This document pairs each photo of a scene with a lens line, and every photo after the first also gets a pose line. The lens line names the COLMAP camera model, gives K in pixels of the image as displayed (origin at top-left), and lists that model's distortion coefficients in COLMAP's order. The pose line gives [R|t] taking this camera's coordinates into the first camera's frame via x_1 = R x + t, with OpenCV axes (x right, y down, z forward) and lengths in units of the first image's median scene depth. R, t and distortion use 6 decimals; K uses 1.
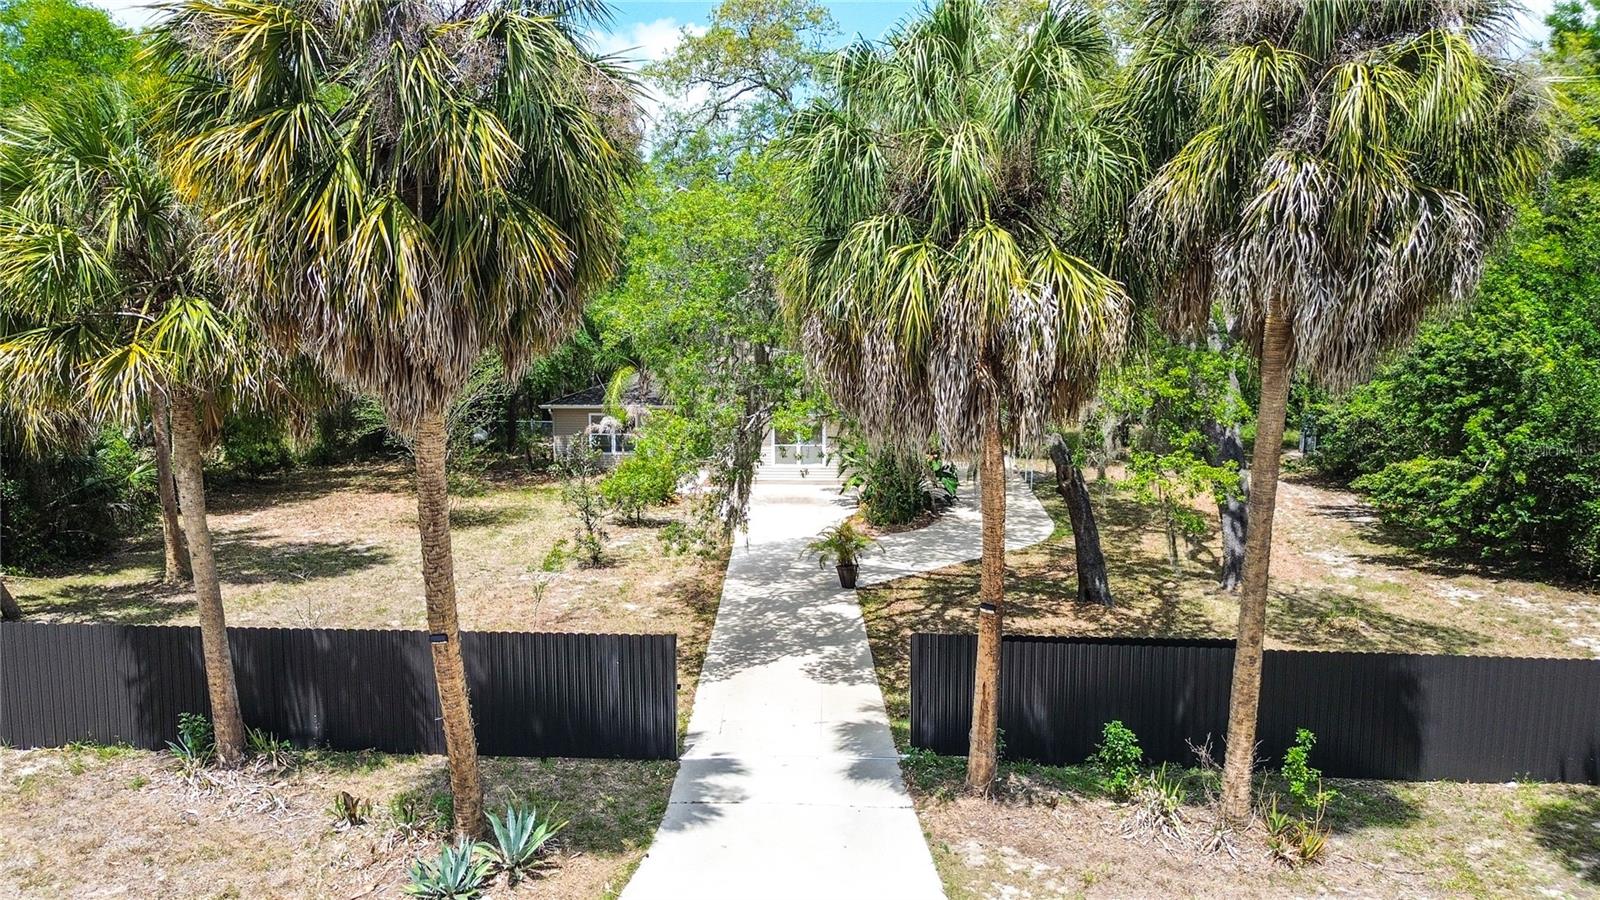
lens RADIAL K [[1091.0, 0, 800.0], [0, 1091.0, 450.0], [0, 0, 1]] dist [0.000567, 0.000088]
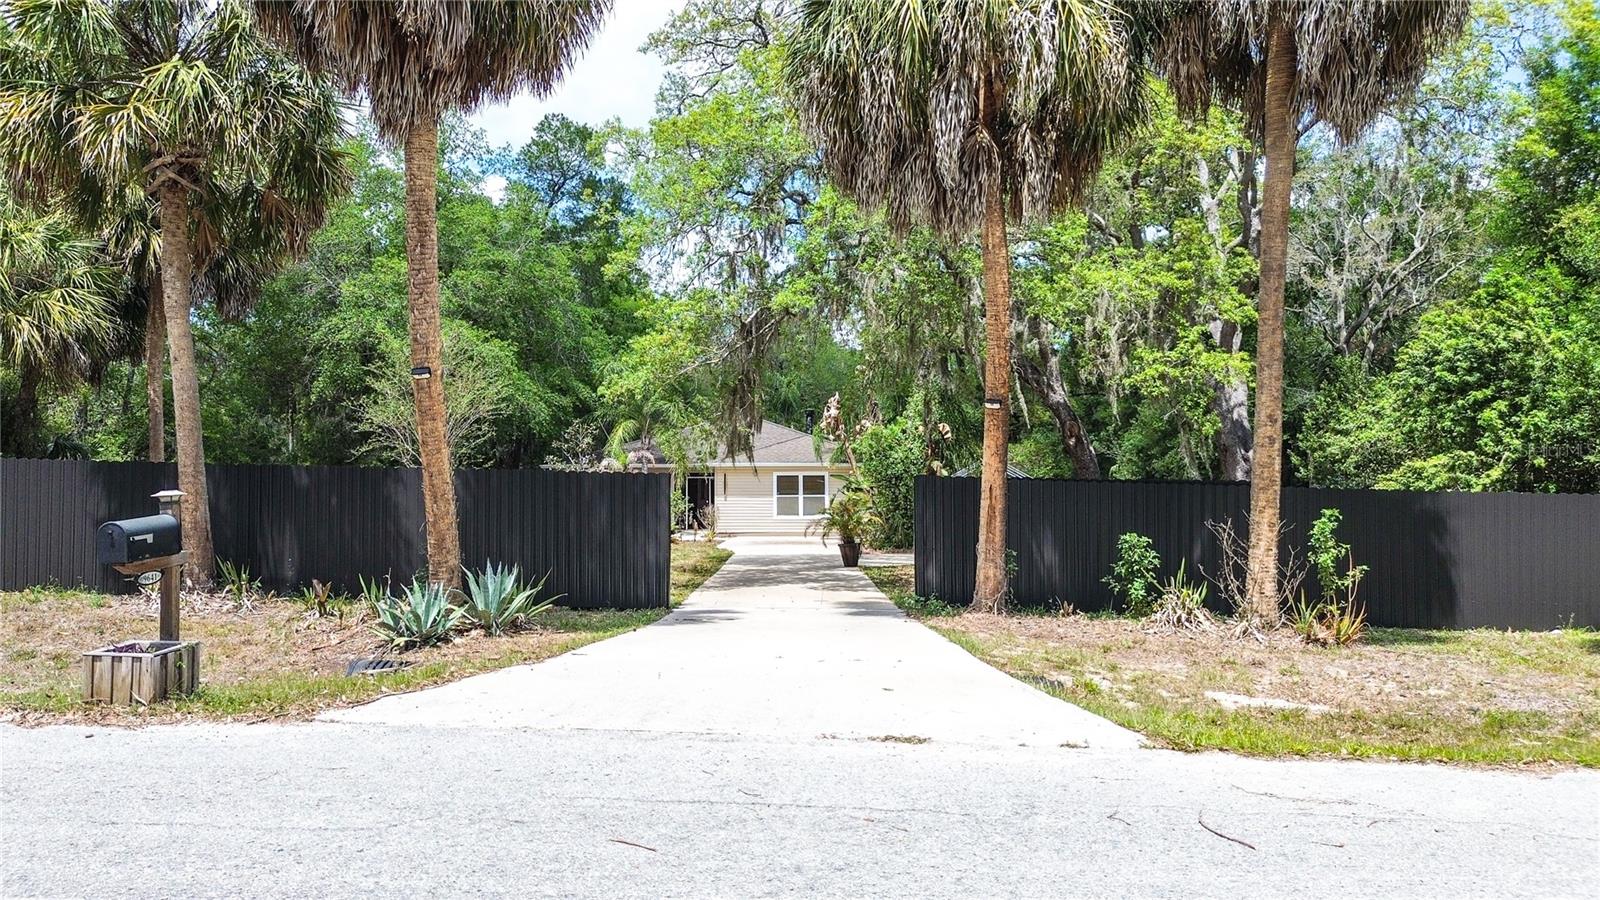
lens RADIAL K [[1097.3, 0, 800.0], [0, 1097.3, 450.0], [0, 0, 1]] dist [0.003003, -0.004878]
pose [[0.999981, 0.003471, -0.005034, 0.006620], [-0.004071, 0.992197, -0.124615, 0.304298], [0.004562, 0.124633, 0.992192, 0.044028]]
